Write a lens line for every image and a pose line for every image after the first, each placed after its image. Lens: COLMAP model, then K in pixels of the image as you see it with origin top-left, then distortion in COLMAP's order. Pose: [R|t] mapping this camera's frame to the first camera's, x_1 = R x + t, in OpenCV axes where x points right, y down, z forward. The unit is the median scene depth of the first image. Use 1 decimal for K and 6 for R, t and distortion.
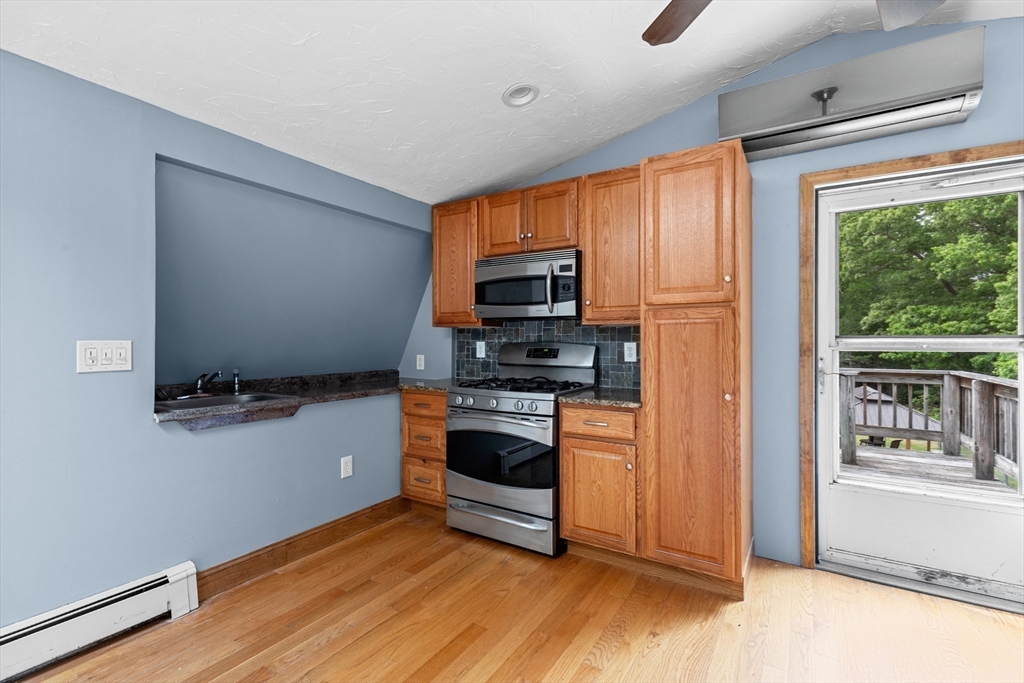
lens RADIAL K [[465.7, 0, 517.4], [0, 465.7, 339.0], [0, 0, 1]] dist [0.010071, 0.000398]
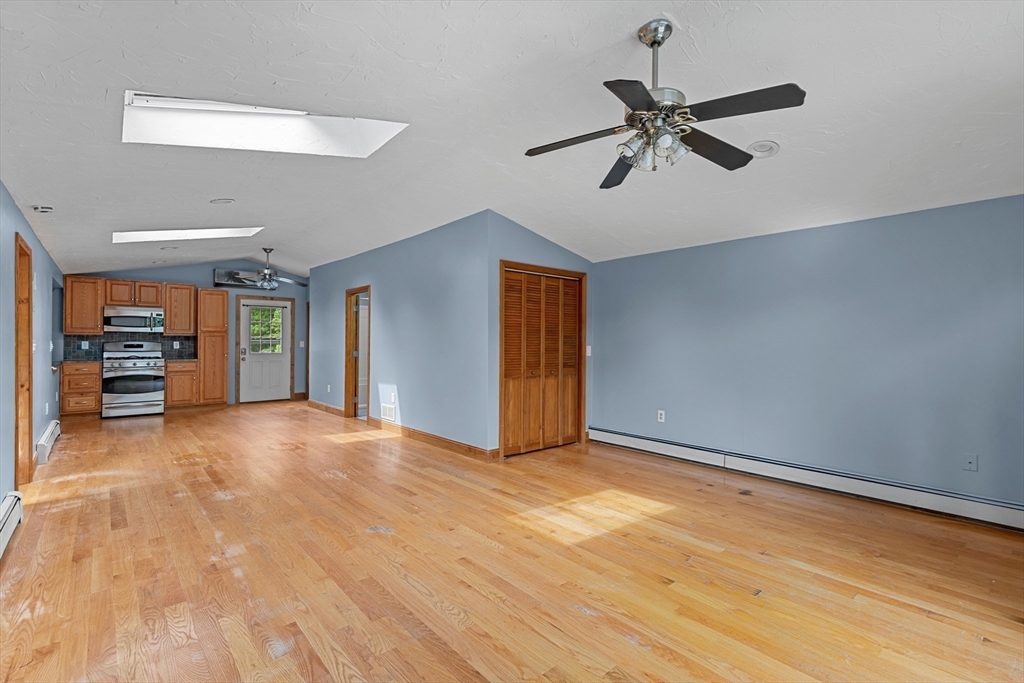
lens RADIAL K [[465.7, 0, 518.0], [0, 465.7, 340.2], [0, 0, 1]] dist [0.010071, 0.000398]
pose [[0.289140, -0.001132, 0.957286, -1.995322], [-0.005316, 0.999982, 0.002788, -0.020595], [-0.957272, -0.005895, 0.289129, -1.902652]]
